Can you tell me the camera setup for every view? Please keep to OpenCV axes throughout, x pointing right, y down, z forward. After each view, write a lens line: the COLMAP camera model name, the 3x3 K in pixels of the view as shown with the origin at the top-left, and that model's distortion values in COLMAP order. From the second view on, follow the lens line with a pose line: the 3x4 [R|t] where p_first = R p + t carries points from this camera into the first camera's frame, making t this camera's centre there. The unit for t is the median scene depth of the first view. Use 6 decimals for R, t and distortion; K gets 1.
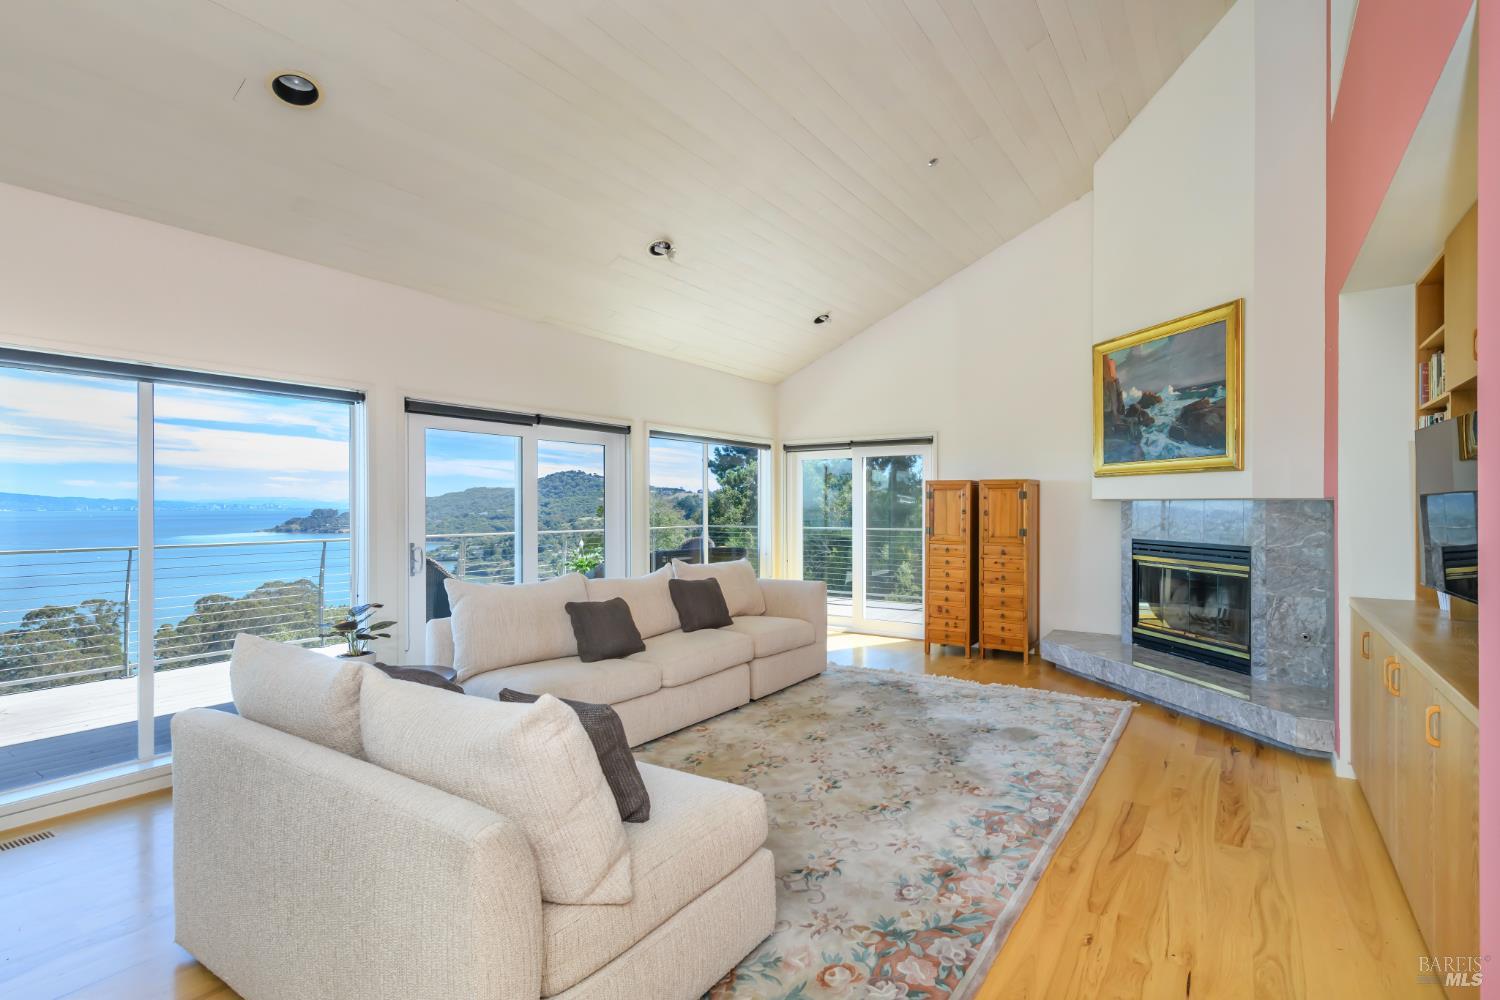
lens RADIAL K [[708.6, 0, 781.1], [0, 708.6, 485.8], [0, 0, 1]] dist [0.033672, -0.000201]
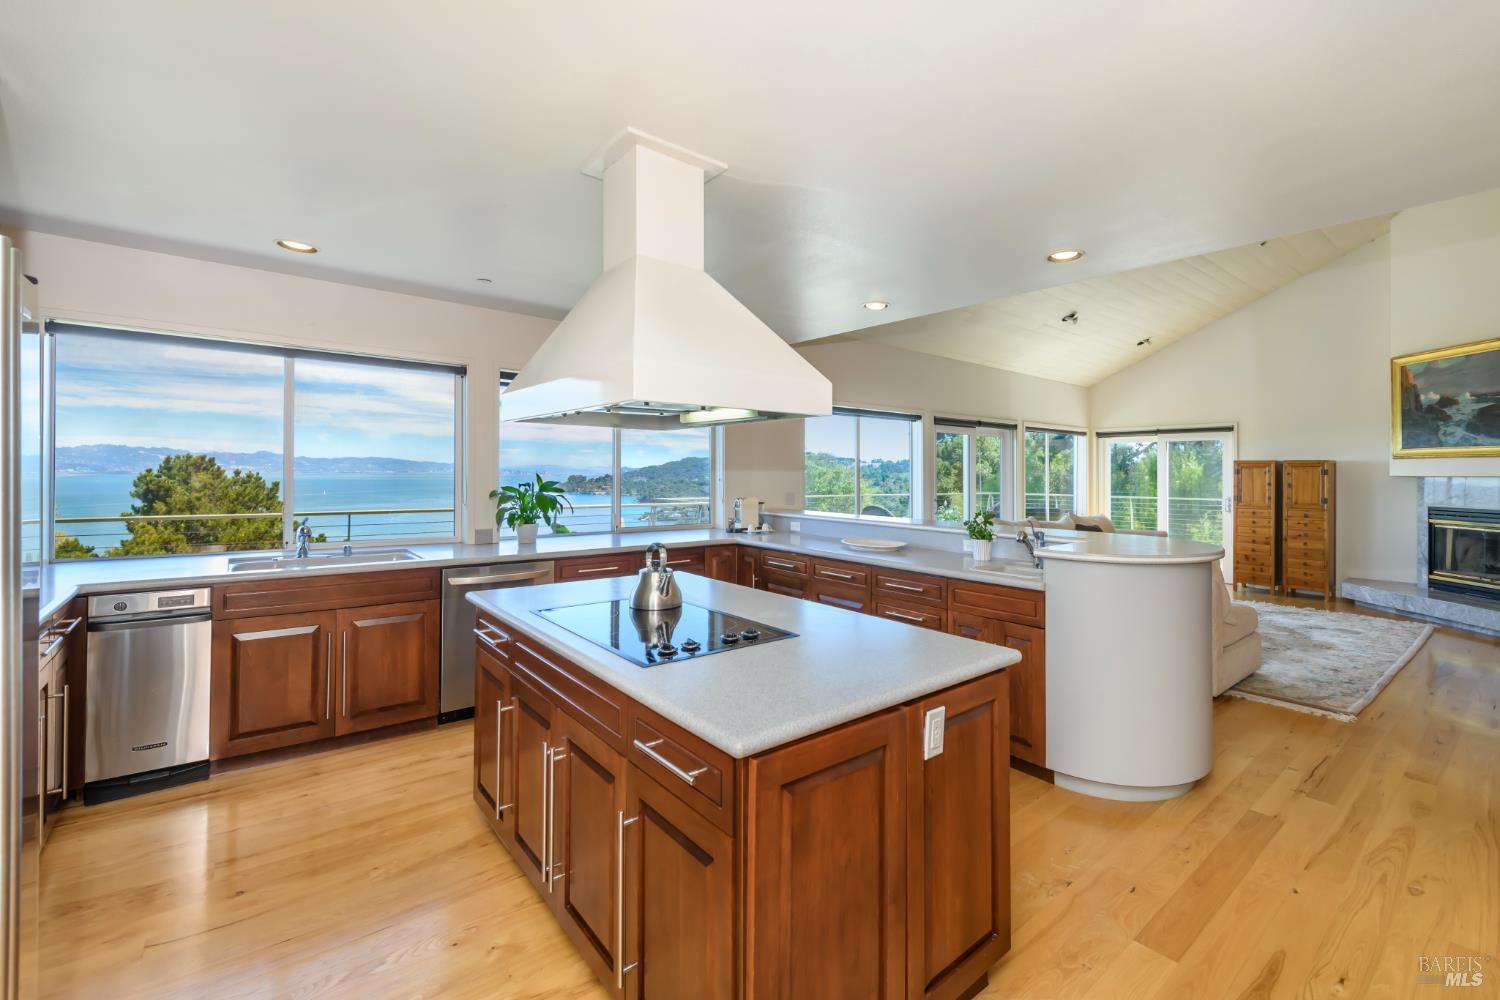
lens RADIAL K [[679.8, 0, 747.4], [0, 679.8, 452.7], [0, 0, 1]] dist [-0.000874, -0.000176]
pose [[0.959119, -0.000038, -0.283002, -0.336935], [-0.001255, 0.999990, -0.004389, -0.016330], [0.282999, 0.004565, 0.959109, -0.519319]]
